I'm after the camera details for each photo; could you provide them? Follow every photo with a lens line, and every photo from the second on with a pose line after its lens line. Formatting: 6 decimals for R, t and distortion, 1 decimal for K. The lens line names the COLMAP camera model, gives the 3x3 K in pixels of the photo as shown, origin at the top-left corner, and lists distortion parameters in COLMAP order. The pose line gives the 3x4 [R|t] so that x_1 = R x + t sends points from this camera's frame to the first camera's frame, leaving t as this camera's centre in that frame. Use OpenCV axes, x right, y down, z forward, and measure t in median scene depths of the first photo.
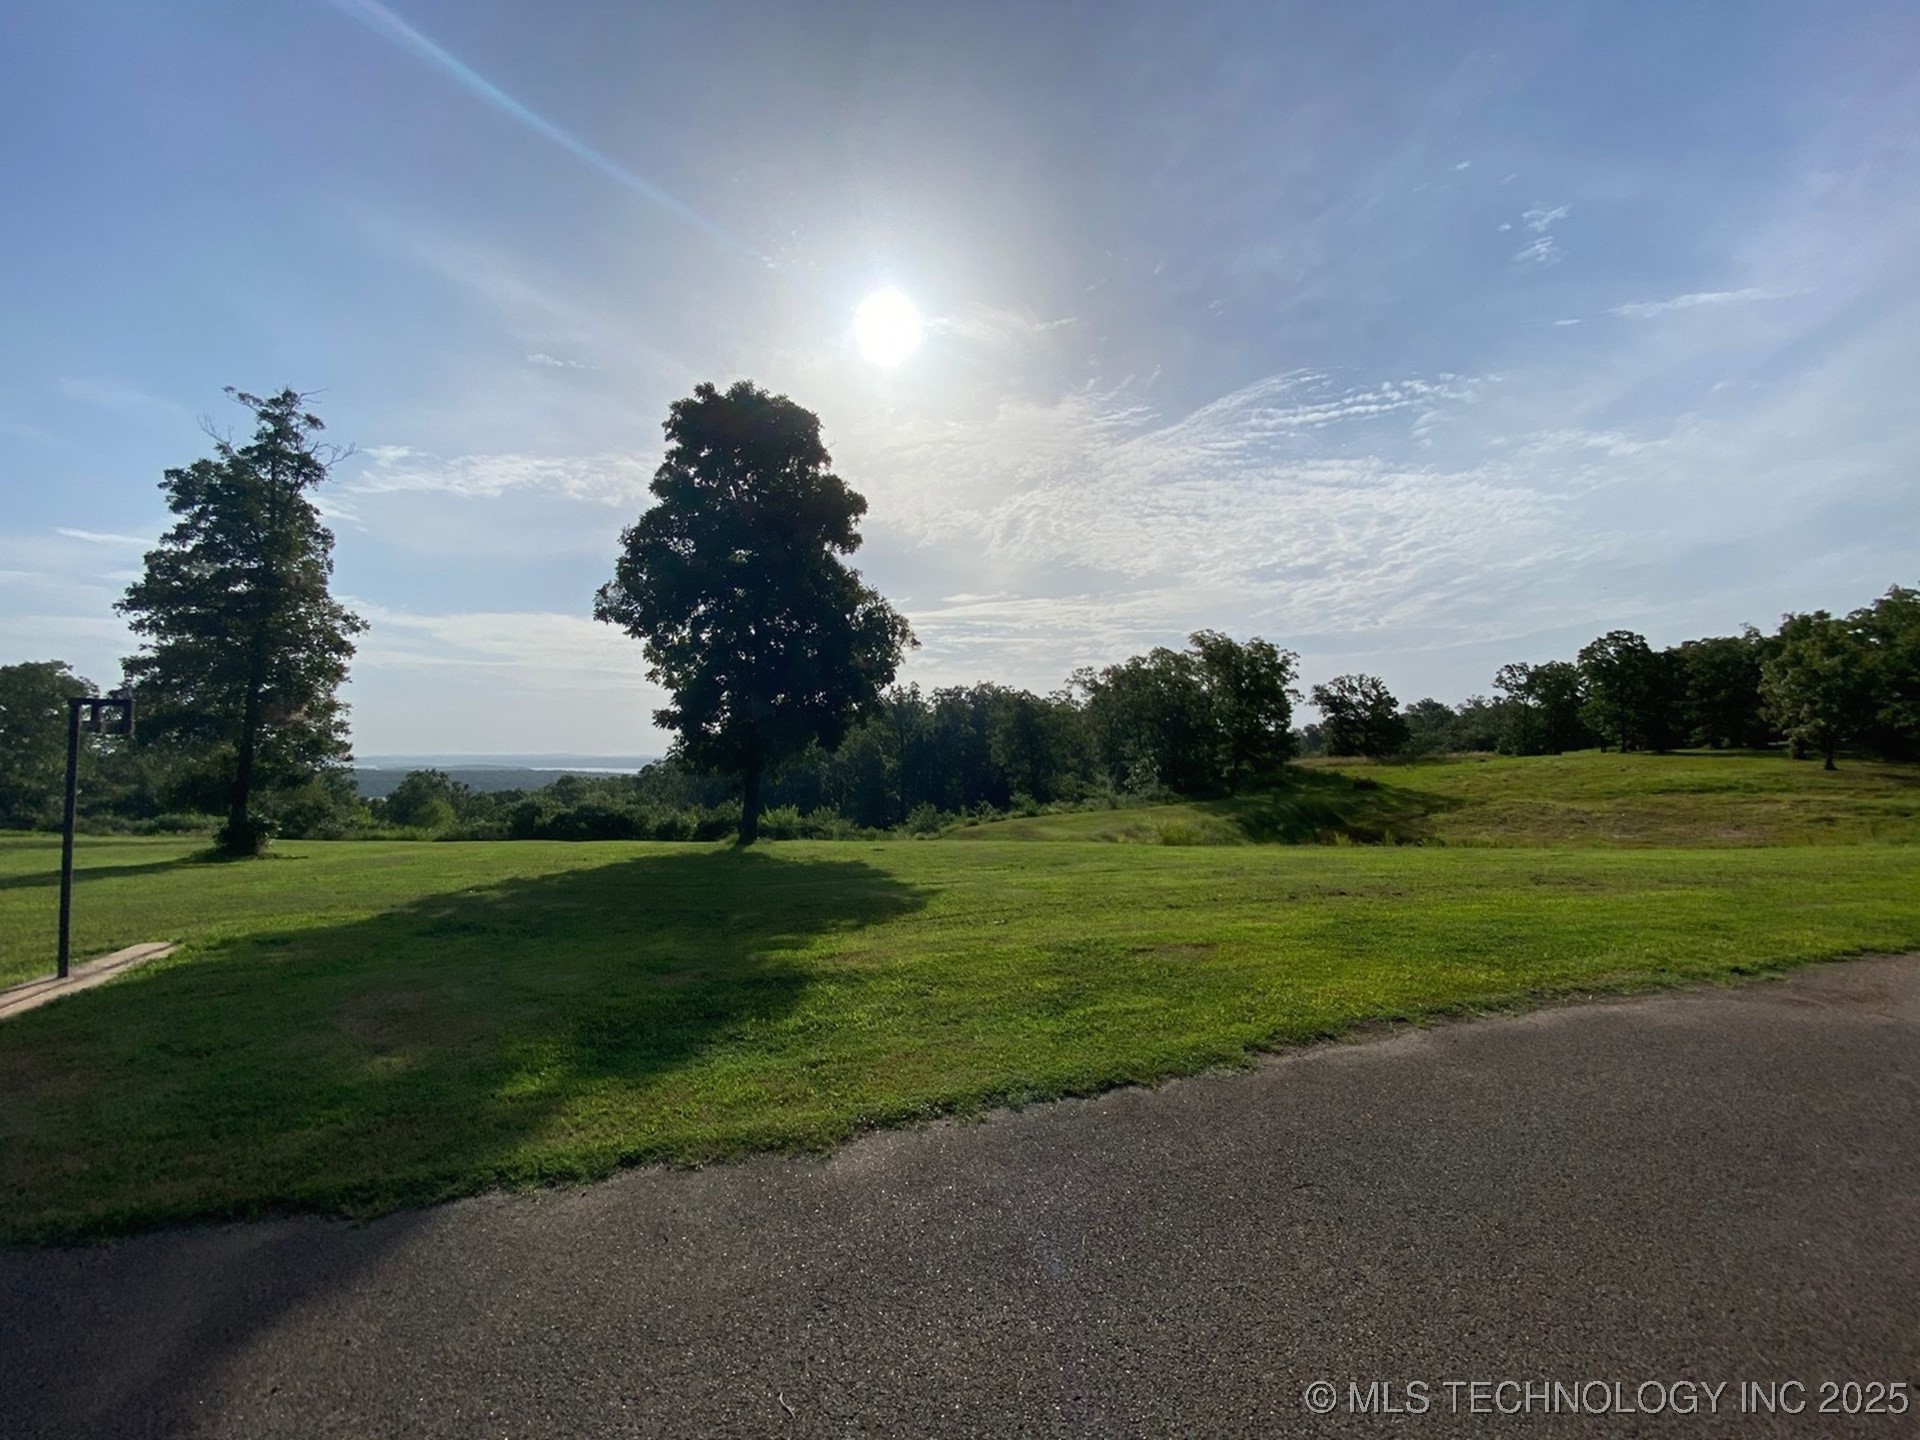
lens RADIAL K [[755.4, 0, 960.0], [0, 755.4, 720.0], [0, 0, 1]] dist [0.013030, -0.020247]
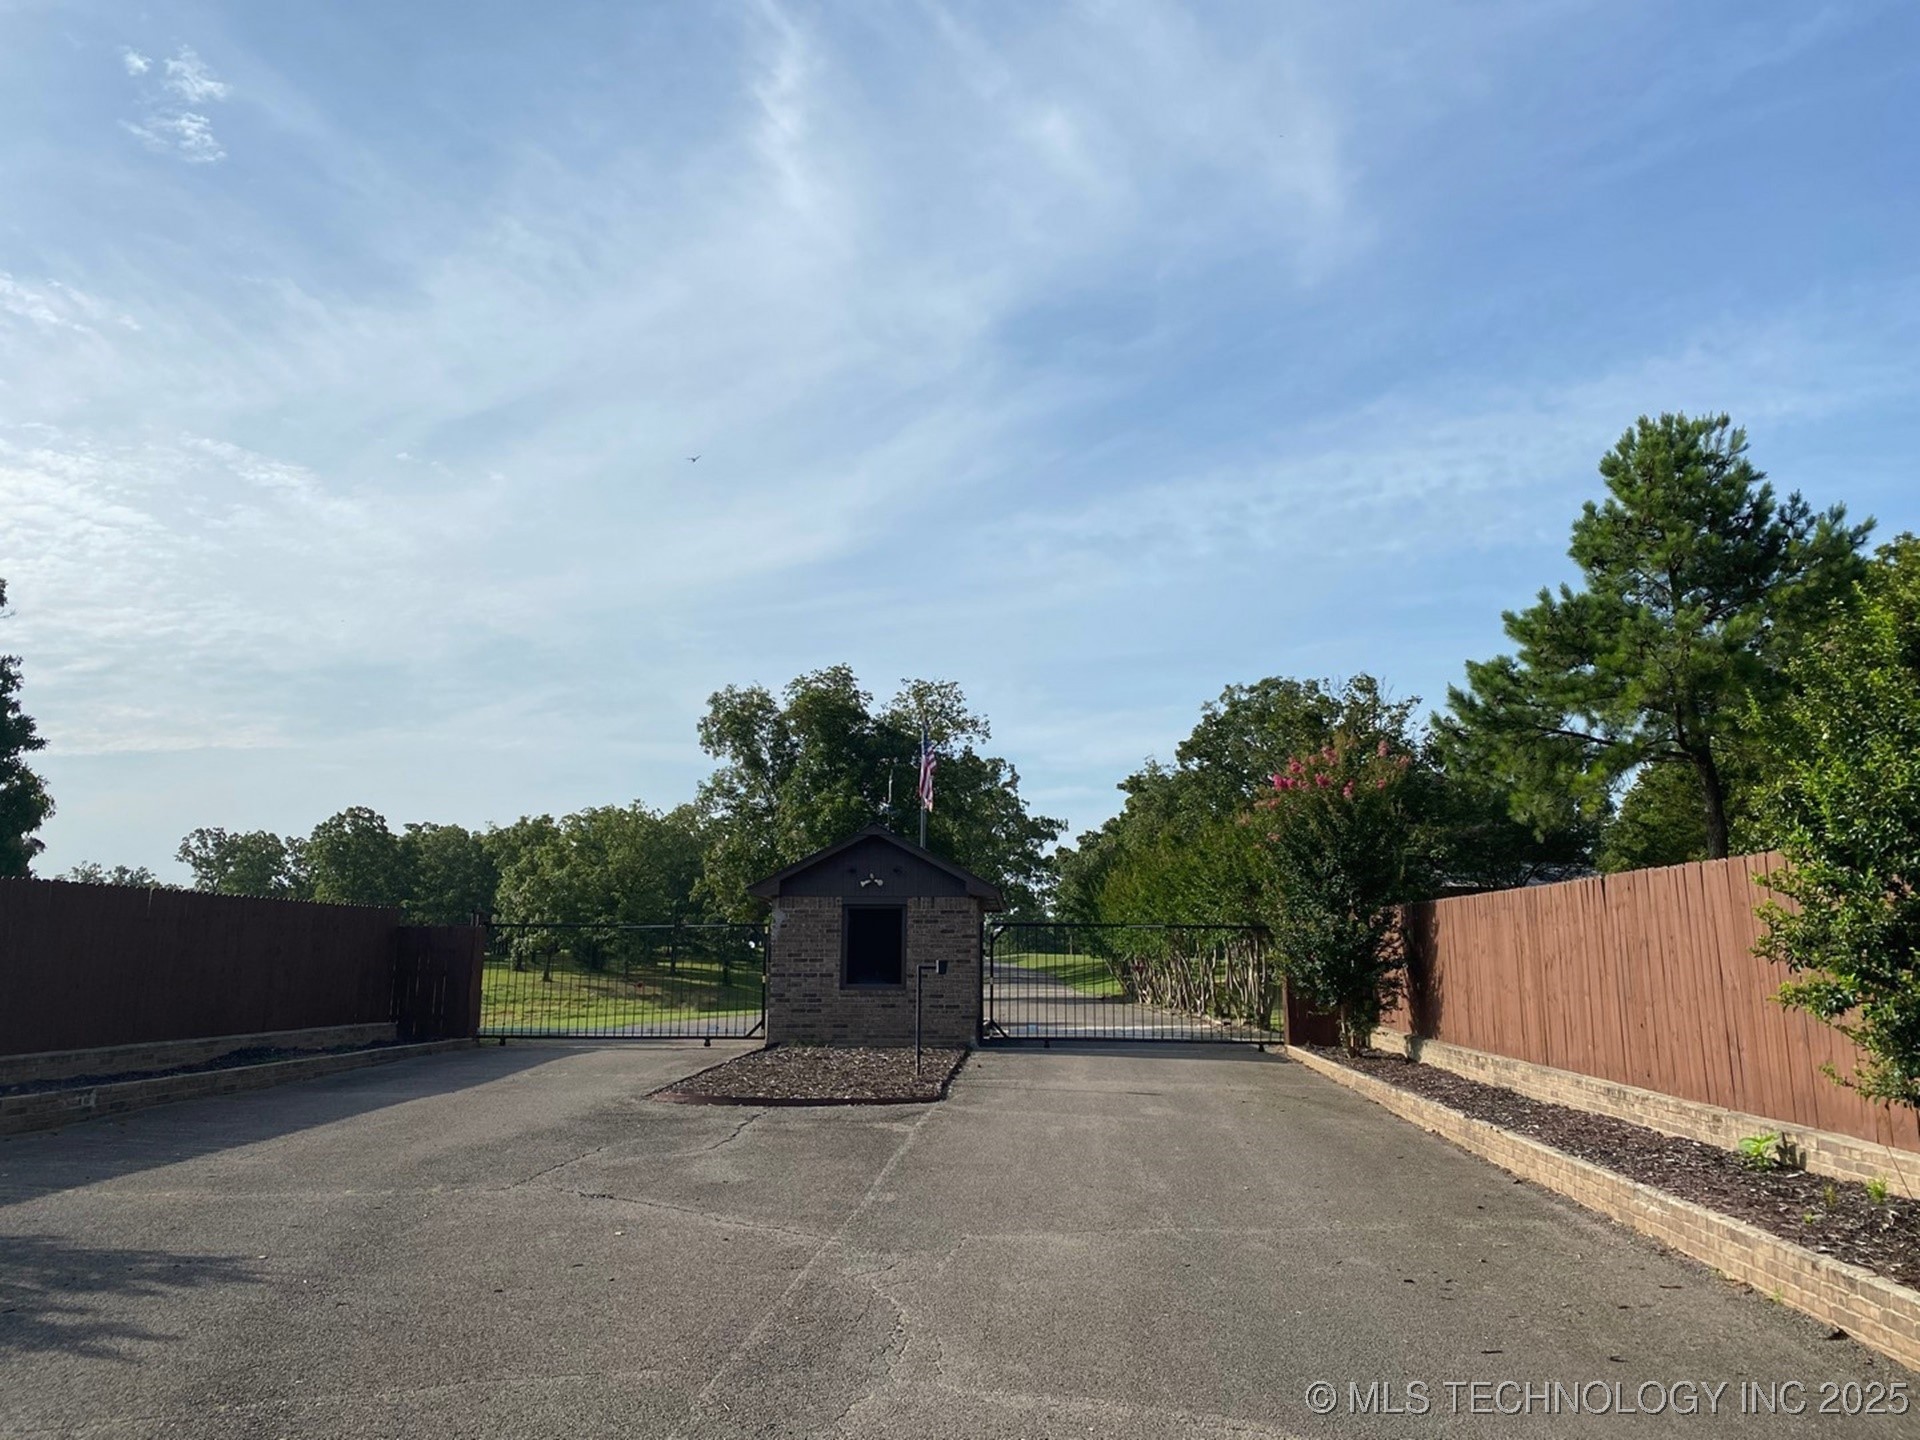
lens RADIAL K [[1467.8, 0, 943.2], [0, 1467.8, 694.6], [0, 0, 1]] dist [0.044663, -0.045281]
pose [[0.387973, 0.177733, 0.904372, -0.100643], [-0.054597, 0.983939, -0.169948, -0.000920], [-0.920052, 0.016560, 0.391446, -0.057620]]
